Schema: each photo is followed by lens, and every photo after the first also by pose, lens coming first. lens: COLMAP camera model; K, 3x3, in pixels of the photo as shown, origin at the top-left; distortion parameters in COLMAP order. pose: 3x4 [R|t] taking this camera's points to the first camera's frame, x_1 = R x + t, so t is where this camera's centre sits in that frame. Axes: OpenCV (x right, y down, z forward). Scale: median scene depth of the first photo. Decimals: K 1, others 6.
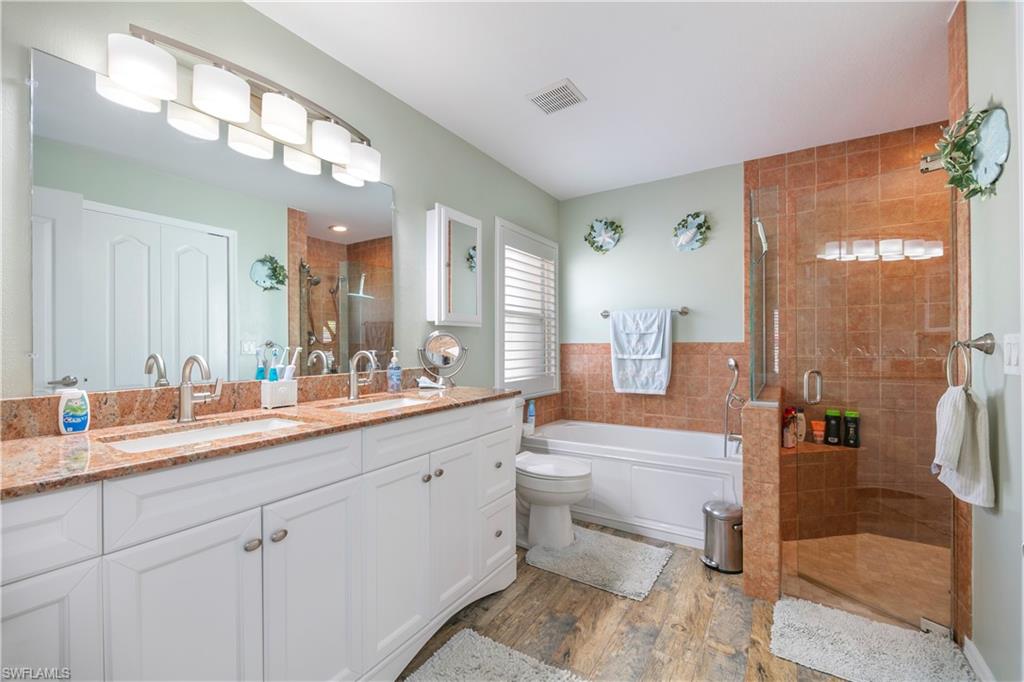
lens RADIAL K [[430.3, 0, 515.3], [0, 430.3, 339.8], [0, 0, 1]] dist [0.009446, -0.005439]
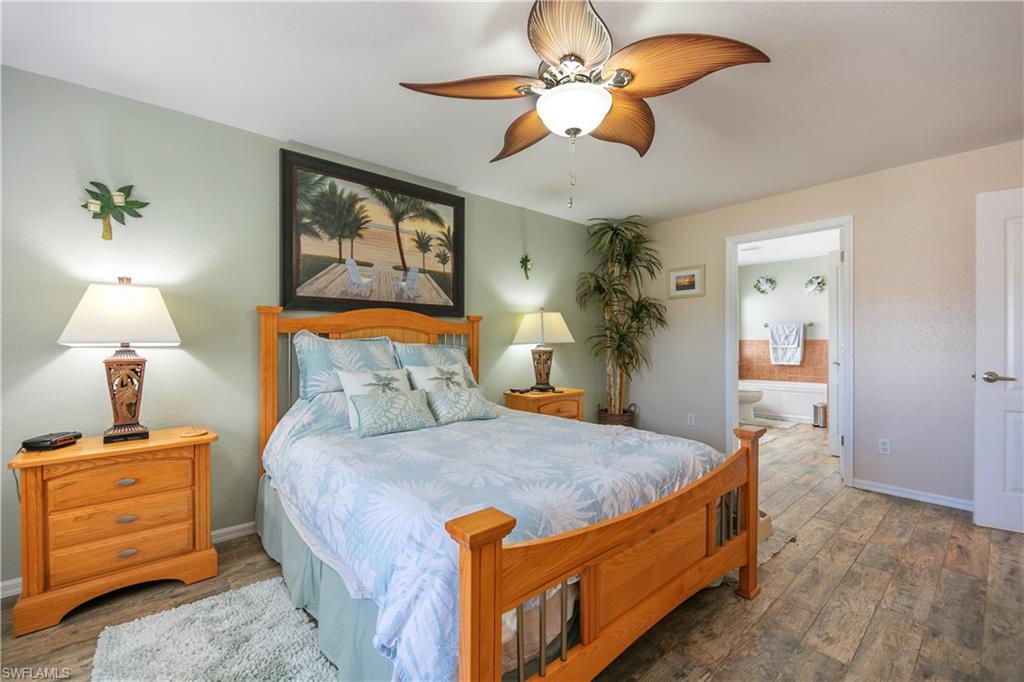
lens RADIAL K [[430.3, 0, 516.7], [0, 430.3, 339.0], [0, 0, 1]] dist [0.009446, -0.005439]
pose [[0.966867, 0.004295, -0.255245, -0.432408], [-0.002730, 0.999975, 0.006483, -0.006707], [0.255267, -0.005571, 0.966855, -1.334212]]
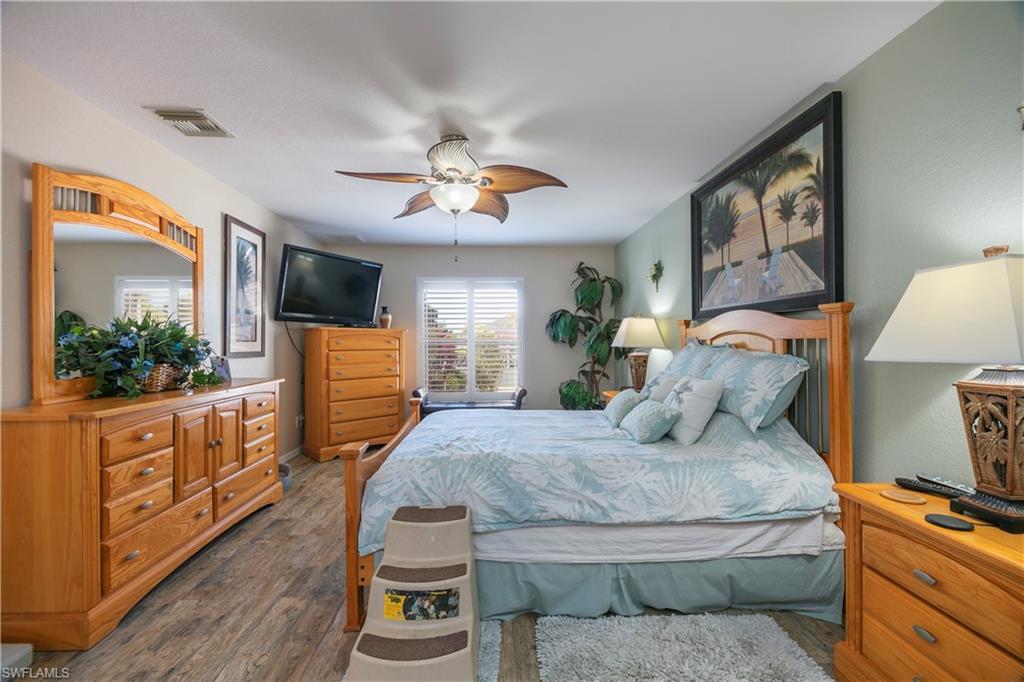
lens RADIAL K [[430.3, 0, 507.1], [0, 430.3, 342.5], [0, 0, 1]] dist [0.009446, -0.005439]
pose [[-0.805922, 0.016140, -0.591802, -0.124394], [0.020943, 0.999780, -0.001254, -0.012278], [0.591651, -0.013405, -0.806083, -0.171097]]
